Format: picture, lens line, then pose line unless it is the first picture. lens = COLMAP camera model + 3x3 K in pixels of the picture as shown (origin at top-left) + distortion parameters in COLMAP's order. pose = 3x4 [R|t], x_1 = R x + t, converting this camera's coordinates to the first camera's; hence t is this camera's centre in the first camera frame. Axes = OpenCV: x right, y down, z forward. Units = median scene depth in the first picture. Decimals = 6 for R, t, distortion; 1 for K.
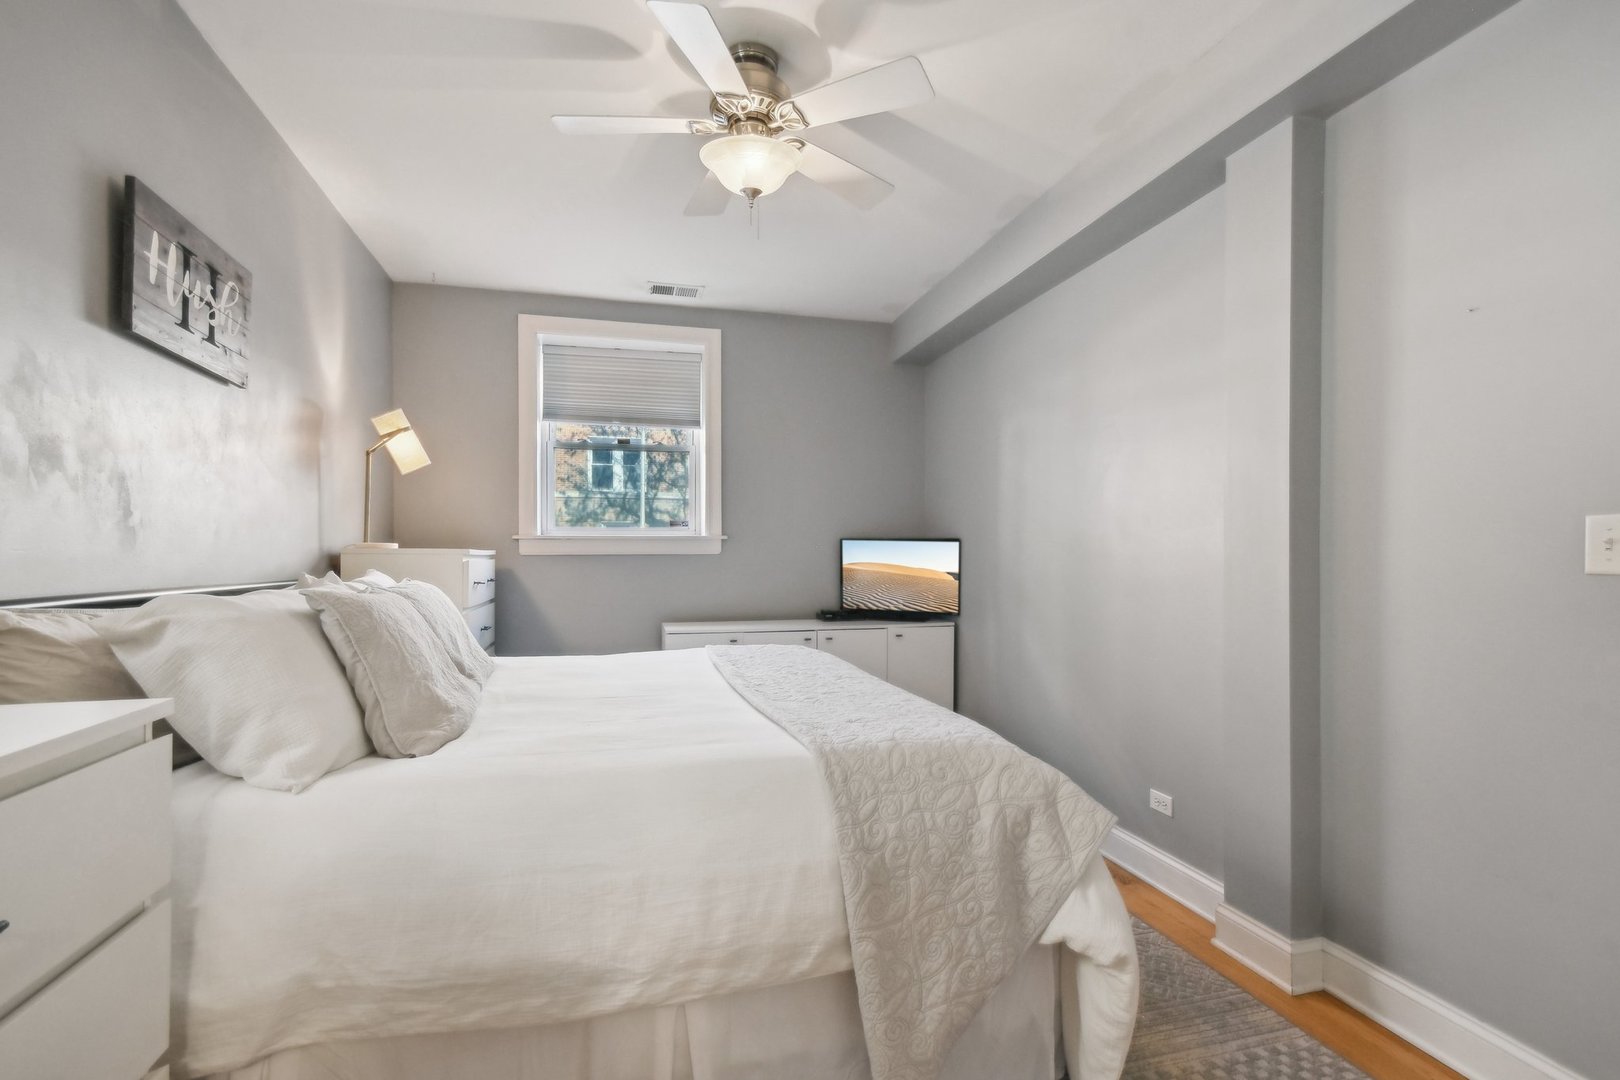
lens RADIAL K [[762.3, 0, 777.9], [0, 762.3, 548.8], [0, 0, 1]] dist [-0.000661, 0.005198]
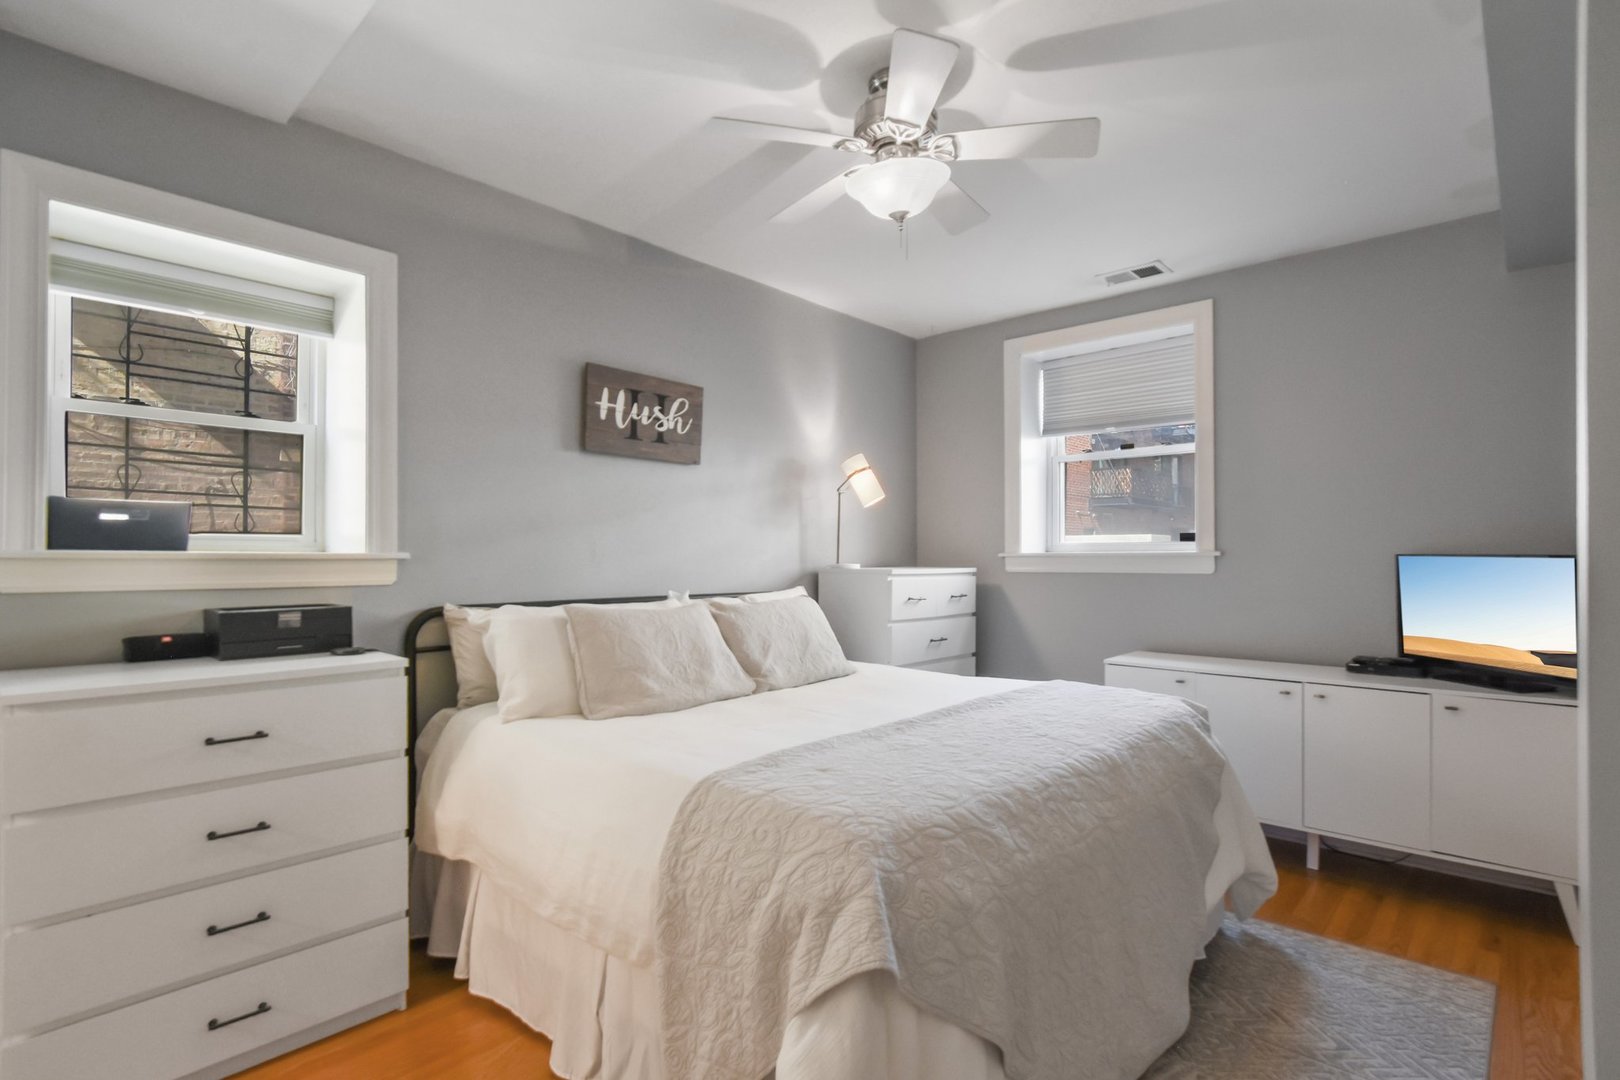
lens RADIAL K [[762.3, 0, 799.1], [0, 762.3, 548.4], [0, 0, 1]] dist [-0.000661, 0.005198]
pose [[0.554341, -0.009211, -0.832239, 0.818167], [0.007940, 0.999952, -0.005779, -0.044393], [0.832252, -0.003405, 0.554387, 0.409641]]
